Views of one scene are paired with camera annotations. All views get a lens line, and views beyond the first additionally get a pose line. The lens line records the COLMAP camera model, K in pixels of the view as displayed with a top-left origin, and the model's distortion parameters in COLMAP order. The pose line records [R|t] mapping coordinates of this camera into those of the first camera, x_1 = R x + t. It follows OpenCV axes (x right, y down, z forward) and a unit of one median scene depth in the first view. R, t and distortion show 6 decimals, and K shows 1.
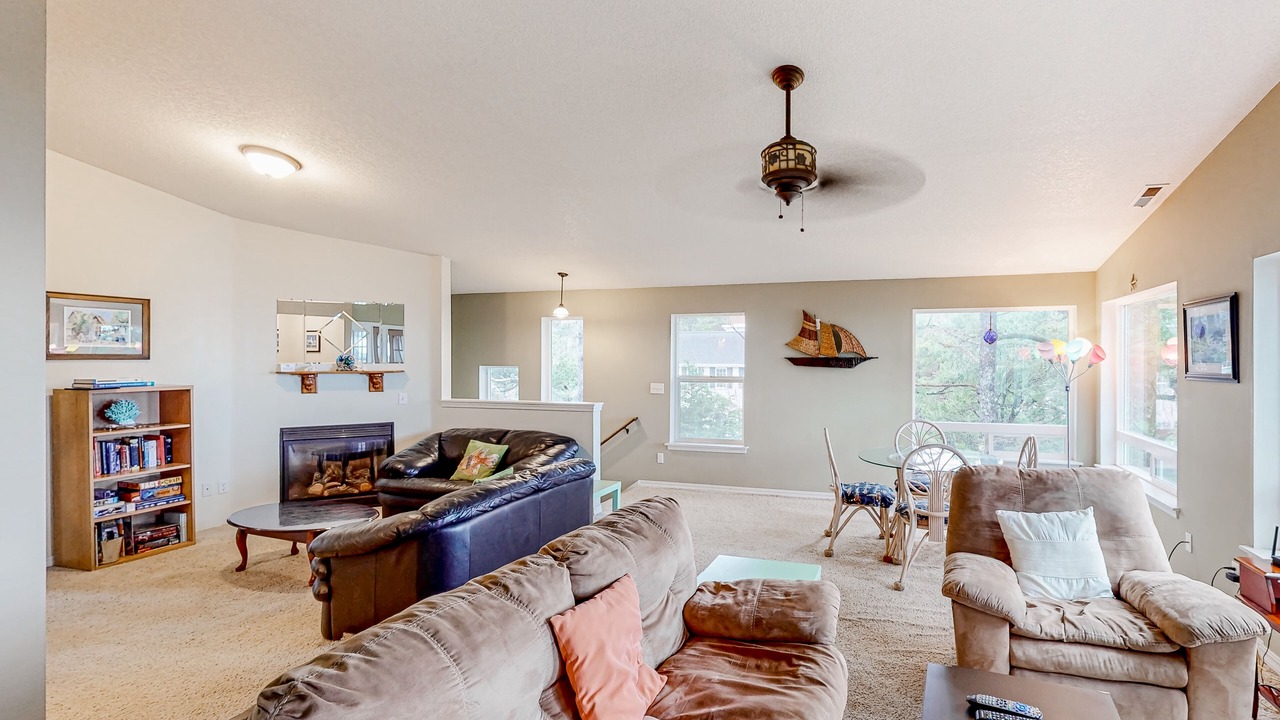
lens RADIAL K [[769.0, 0, 616.5], [0, 769.0, 359.7], [0, 0, 1]] dist [0.003341, 0.000511]
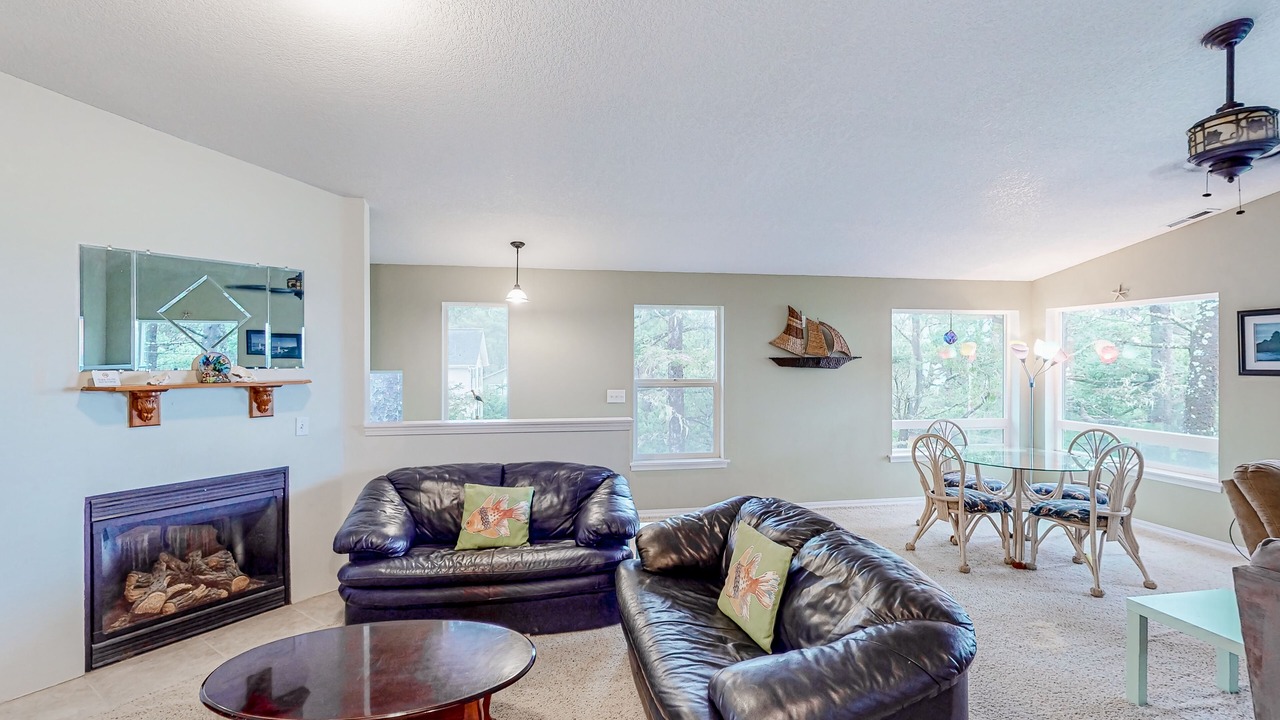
lens RADIAL K [[769.0, 0, 616.5], [0, 769.0, 359.7], [0, 0, 1]] dist [0.003341, 0.000511]
pose [[0.803012, -0.003474, 0.595952, -0.461643], [0.003824, 0.999992, 0.000676, -0.001417], [-0.595950, 0.001736, 0.803020, 0.383802]]
